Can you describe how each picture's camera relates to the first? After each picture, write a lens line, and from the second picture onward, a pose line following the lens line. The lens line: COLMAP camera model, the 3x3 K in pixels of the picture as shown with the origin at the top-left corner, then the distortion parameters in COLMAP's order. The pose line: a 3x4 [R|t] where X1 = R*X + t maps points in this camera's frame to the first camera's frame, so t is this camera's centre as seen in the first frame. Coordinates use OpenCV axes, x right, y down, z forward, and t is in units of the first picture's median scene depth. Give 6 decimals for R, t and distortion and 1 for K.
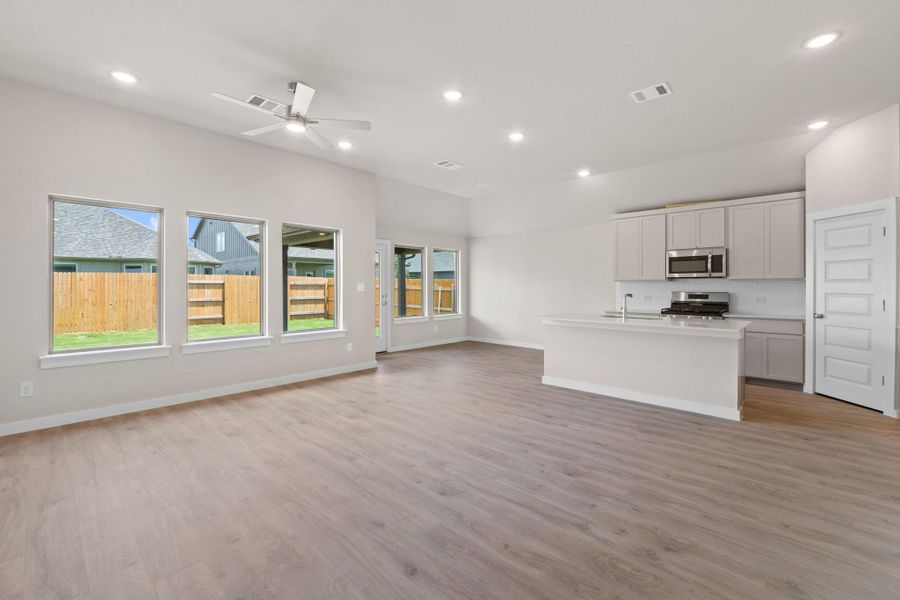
lens RADIAL K [[393.4, 0, 452.8], [0, 393.4, 287.8], [0, 0, 1]] dist [-0.008843, 0.000483]
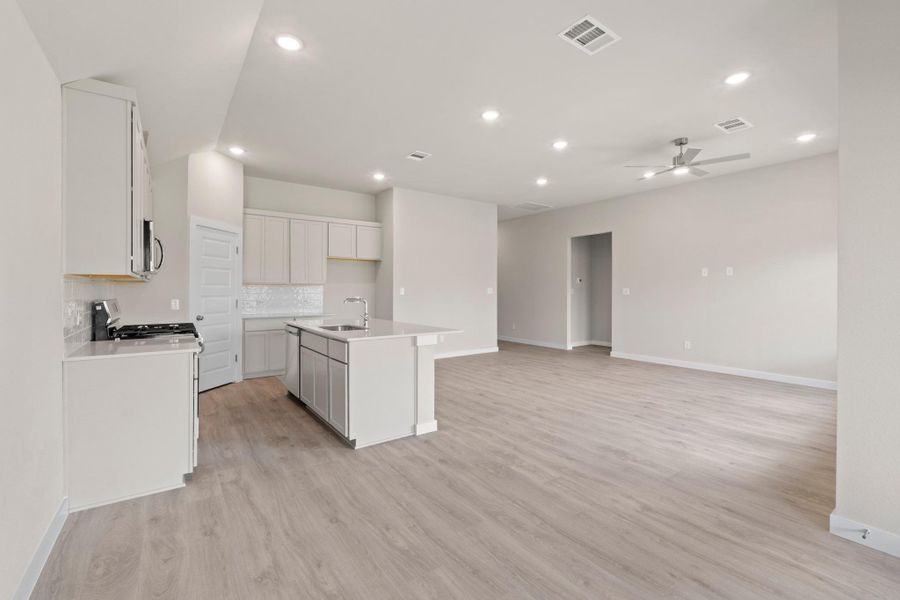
lens RADIAL K [[393.4, 0, 446.7], [0, 393.4, 293.2], [0, 0, 1]] dist [-0.008843, 0.000483]
pose [[-0.979116, -0.001647, 0.203298, 0.067650], [0.001124, 0.999908, 0.013514, -0.006053], [-0.203301, 0.013460, -0.979024, 1.545532]]
